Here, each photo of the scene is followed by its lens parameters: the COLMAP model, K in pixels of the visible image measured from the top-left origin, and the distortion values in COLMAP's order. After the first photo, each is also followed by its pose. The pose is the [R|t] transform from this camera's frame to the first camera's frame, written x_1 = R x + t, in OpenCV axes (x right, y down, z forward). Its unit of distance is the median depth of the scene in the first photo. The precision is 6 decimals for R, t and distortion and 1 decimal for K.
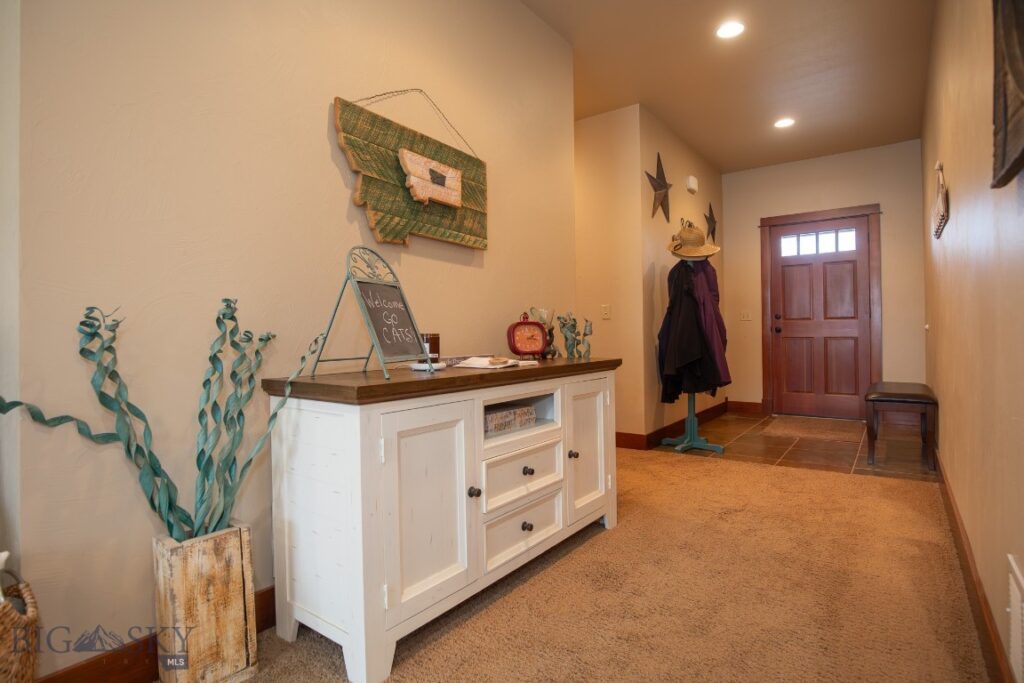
lens RADIAL K [[525.8, 0, 513.0], [0, 525.8, 338.2], [0, 0, 1]] dist [-0.001233, 0.000030]
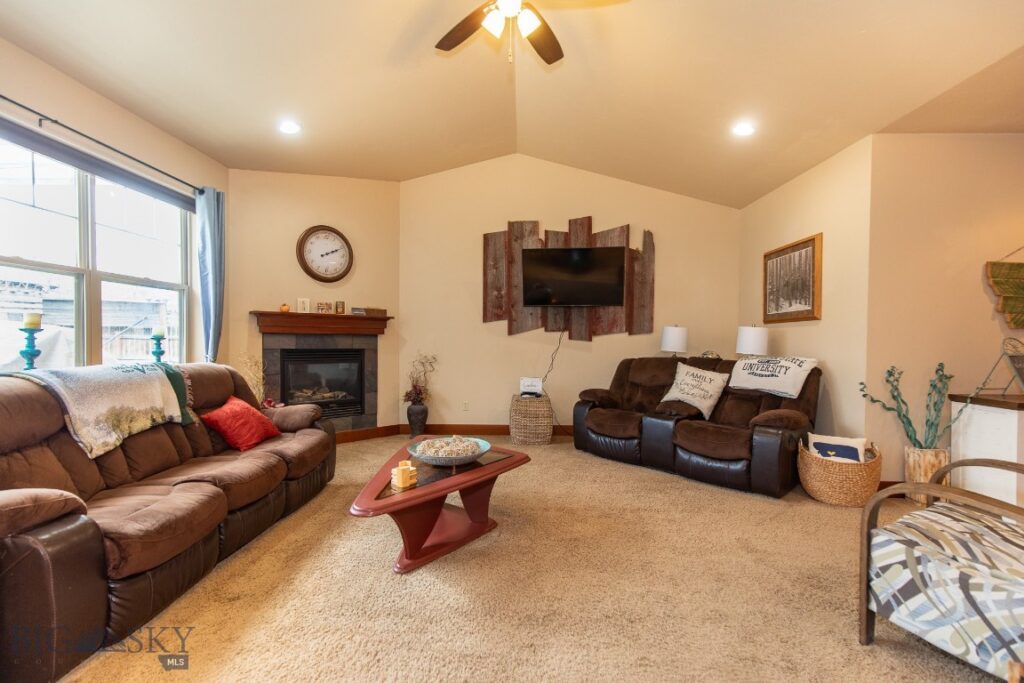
lens RADIAL K [[462.7, 0, 507.5], [0, 462.7, 351.2], [0, 0, 1]] dist [0.010674, -0.003263]
pose [[0.575602, 0.028602, -0.817229, 0.110490], [-0.015684, 0.999590, 0.023938, -0.151414], [0.817579, -0.000962, 0.575815, -2.049042]]
